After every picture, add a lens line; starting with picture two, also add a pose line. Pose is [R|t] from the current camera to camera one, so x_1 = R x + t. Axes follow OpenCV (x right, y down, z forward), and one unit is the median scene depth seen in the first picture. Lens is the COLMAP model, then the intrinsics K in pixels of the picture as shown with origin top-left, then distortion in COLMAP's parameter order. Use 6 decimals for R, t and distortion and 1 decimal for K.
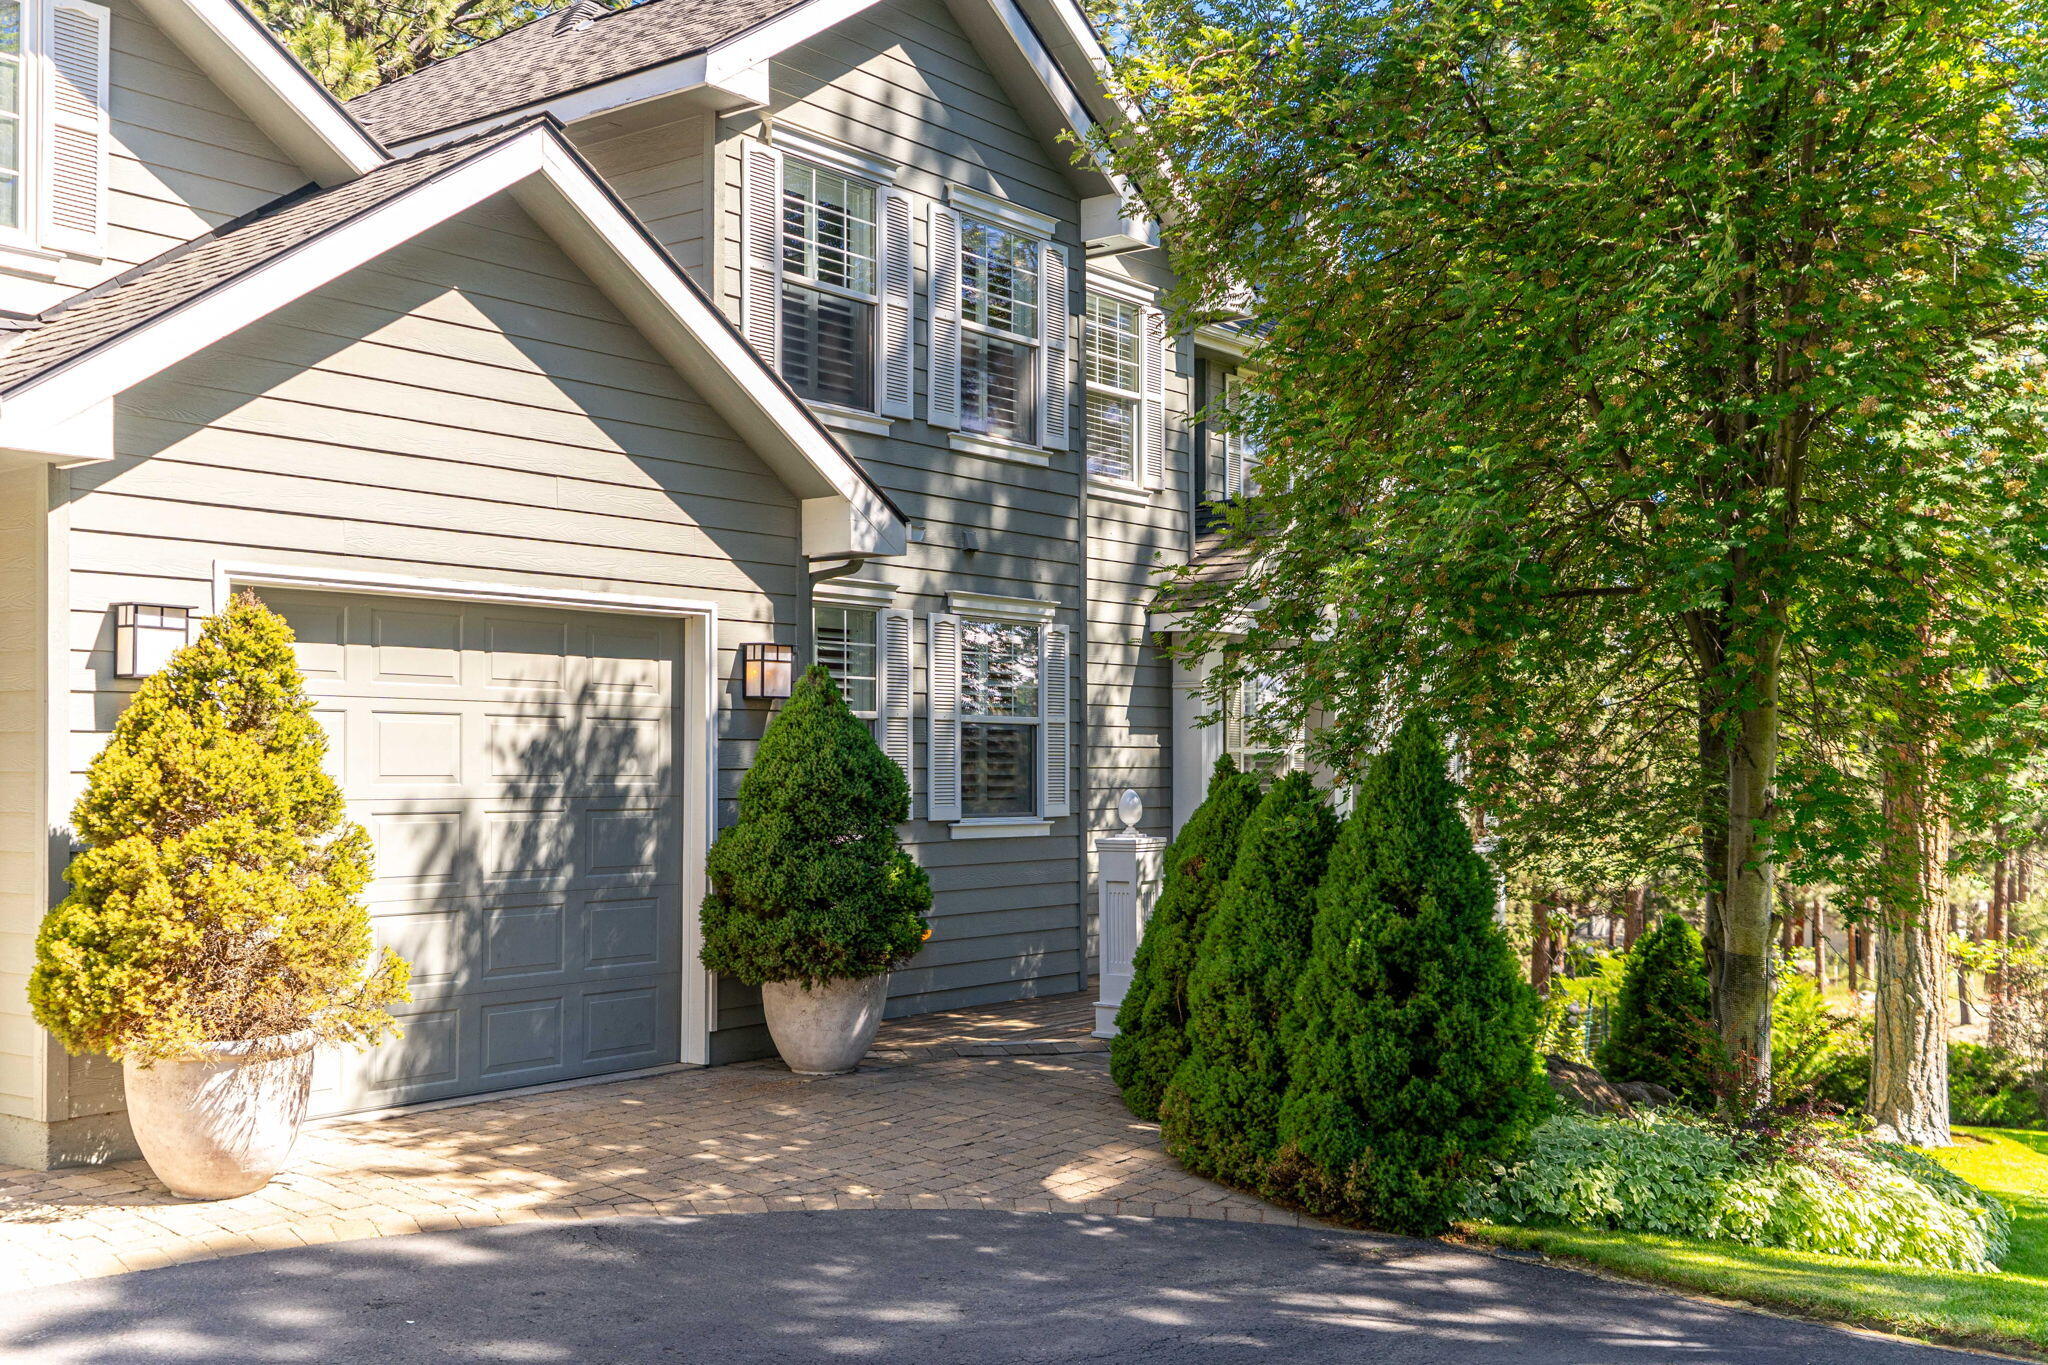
lens RADIAL K [[1974.1, 0, 1111.6], [0, 1974.1, 736.2], [0, 0, 1]] dist [0.015348, 0.000000]
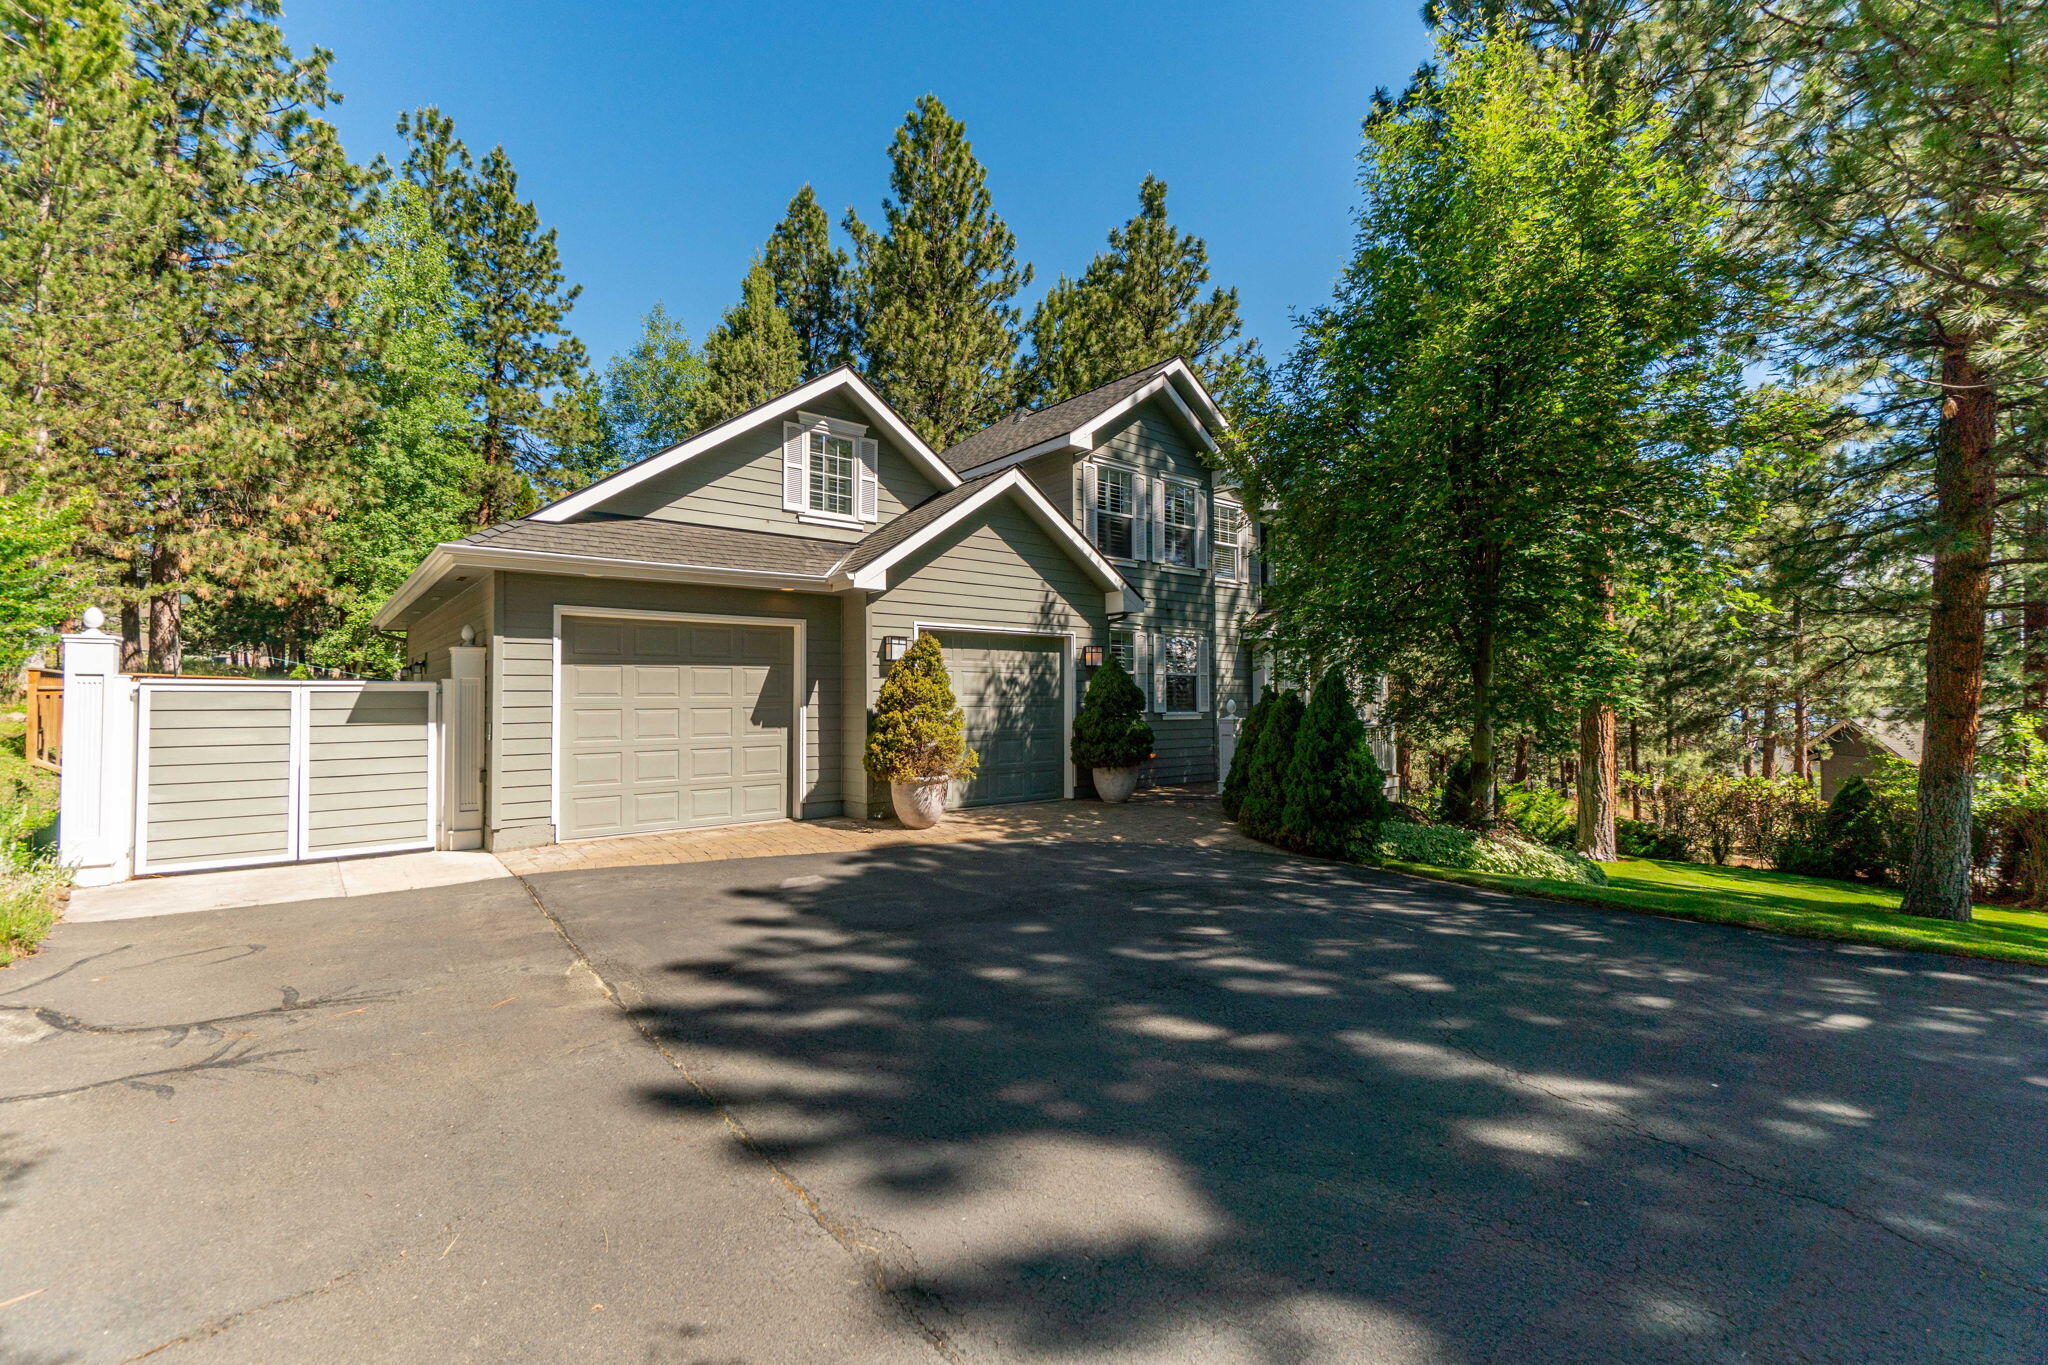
lens RADIAL K [[848.6, 0, 1019.8], [0, 848.6, 677.7], [0, 0, 1]] dist [-0.002682, 0.000195]
pose [[0.967994, -0.008794, -0.250818, 0.024192], [0.005921, 0.999908, -0.012208, 0.011700], [0.250903, 0.010333, 0.967957, -0.177445]]
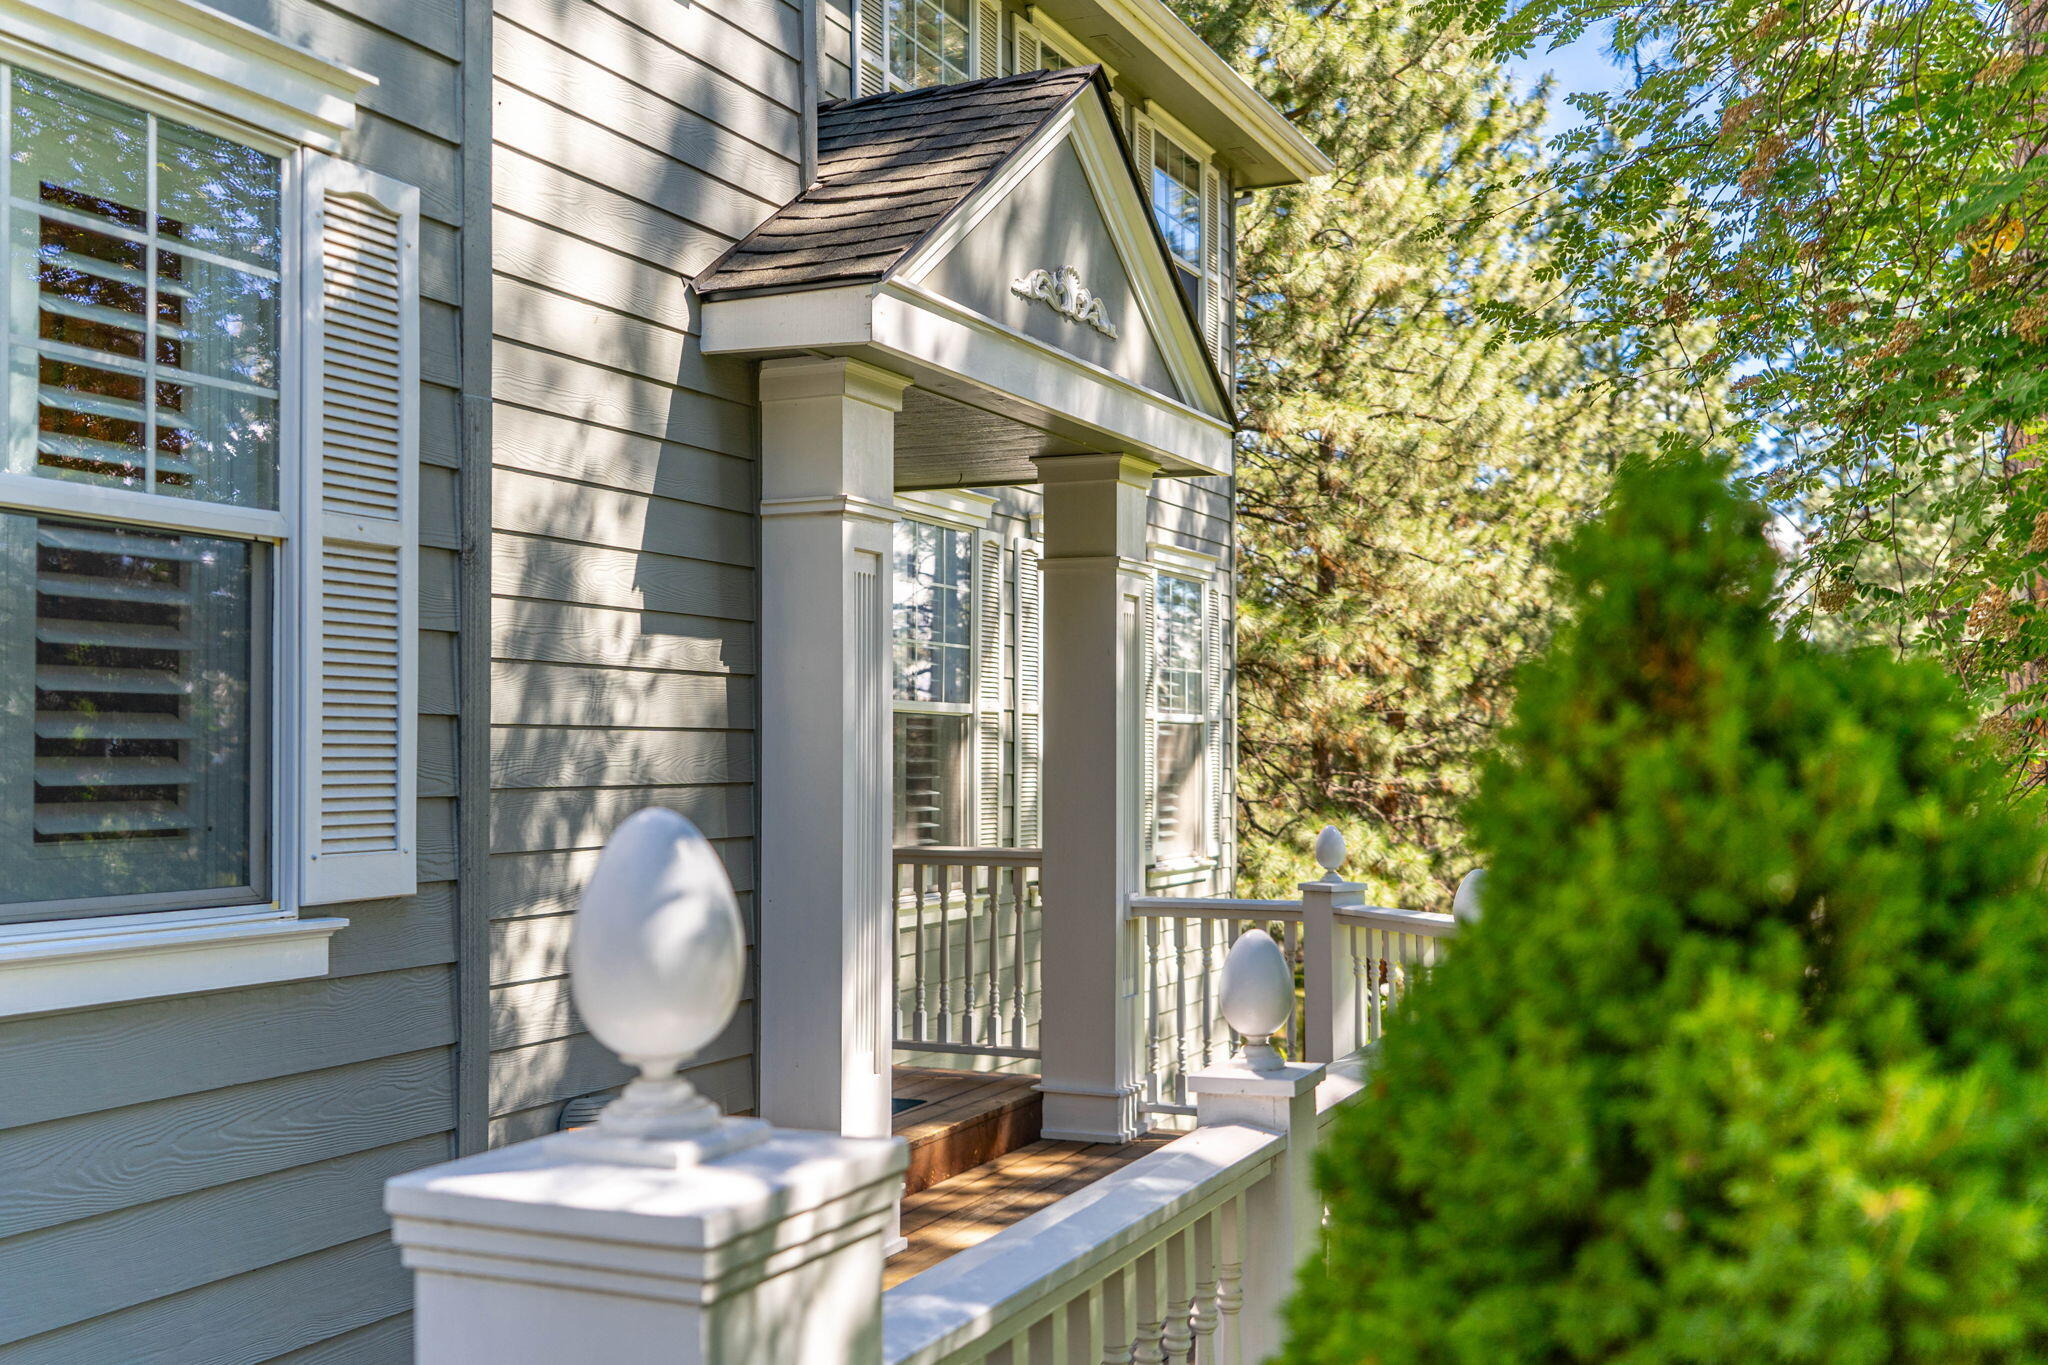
lens RADIAL K [[1974.1, 0, 1012.0], [0, 1974.1, 698.6], [0, 0, 1]] dist [0.015348, 0.000000]
pose [[0.980913, 0.005876, 0.194360, 0.007915], [-0.002814, 0.999868, -0.016031, 0.024903], [-0.194428, 0.015179, 0.980799, 0.993326]]
